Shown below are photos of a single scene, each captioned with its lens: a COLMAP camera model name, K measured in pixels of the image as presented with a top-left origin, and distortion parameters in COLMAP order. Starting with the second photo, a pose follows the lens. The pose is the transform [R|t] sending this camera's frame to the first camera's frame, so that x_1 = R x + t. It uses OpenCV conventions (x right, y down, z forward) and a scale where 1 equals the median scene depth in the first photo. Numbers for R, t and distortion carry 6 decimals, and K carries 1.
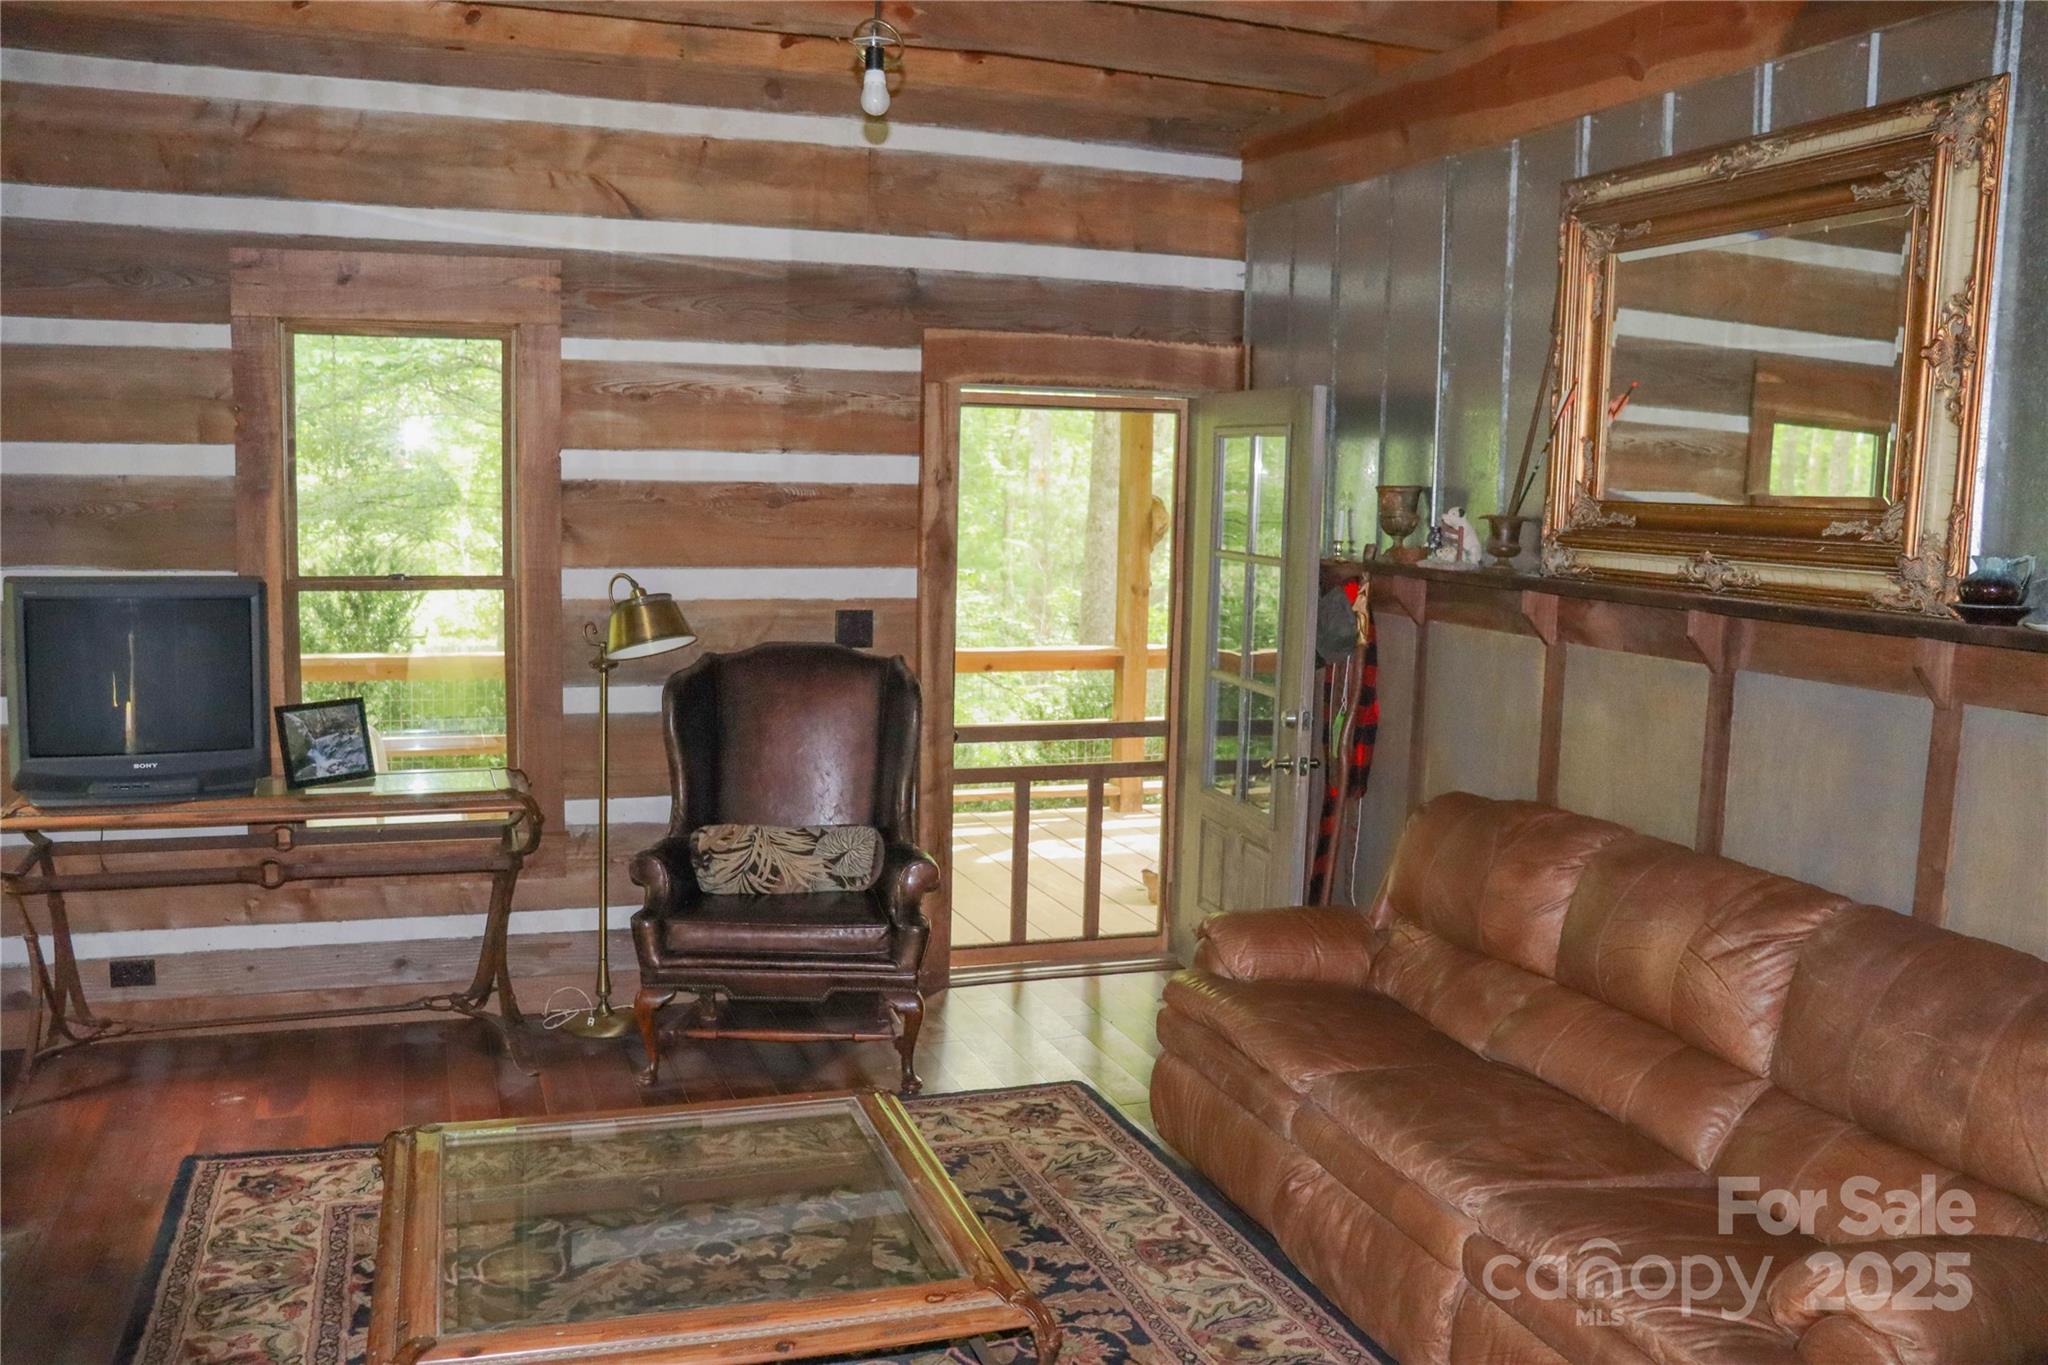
lens RADIAL K [[1698.2, 0, 1023.3], [0, 1698.2, 689.7], [0, 0, 1]] dist [-0.135089, 0.063034]
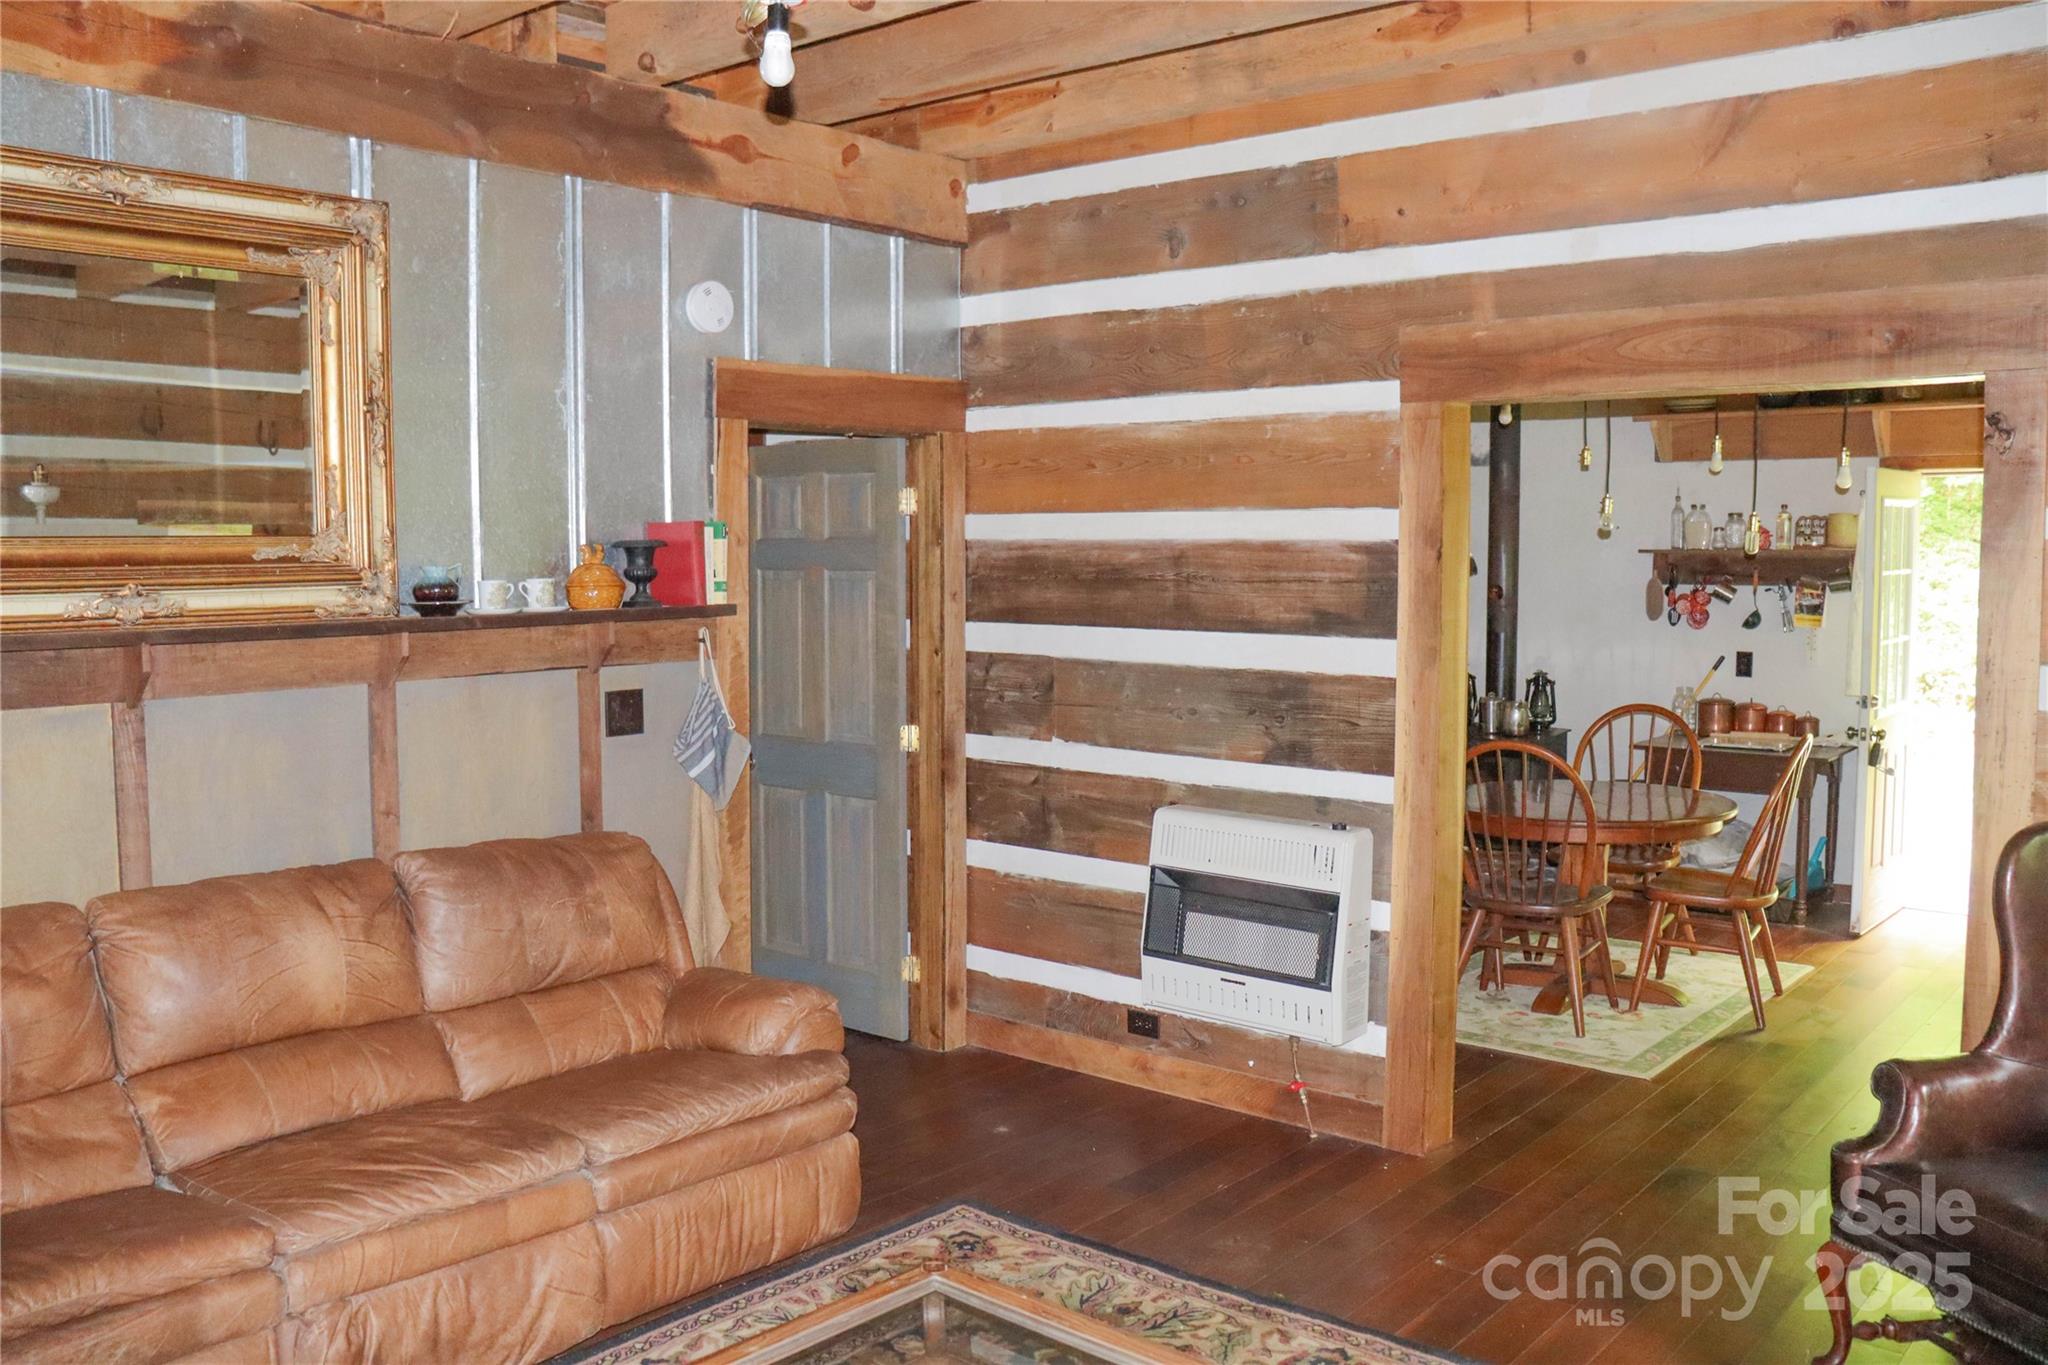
lens RADIAL K [[1698.2, 0, 1025.2], [0, 1698.2, 670.2], [0, 0, 1]] dist [-0.135089, 0.063034]
pose [[-0.501987, -0.089545, 0.860227, -0.803693], [0.090484, 0.983730, 0.155203, -0.158353], [-0.860129, 0.155747, -0.485717, 1.196517]]
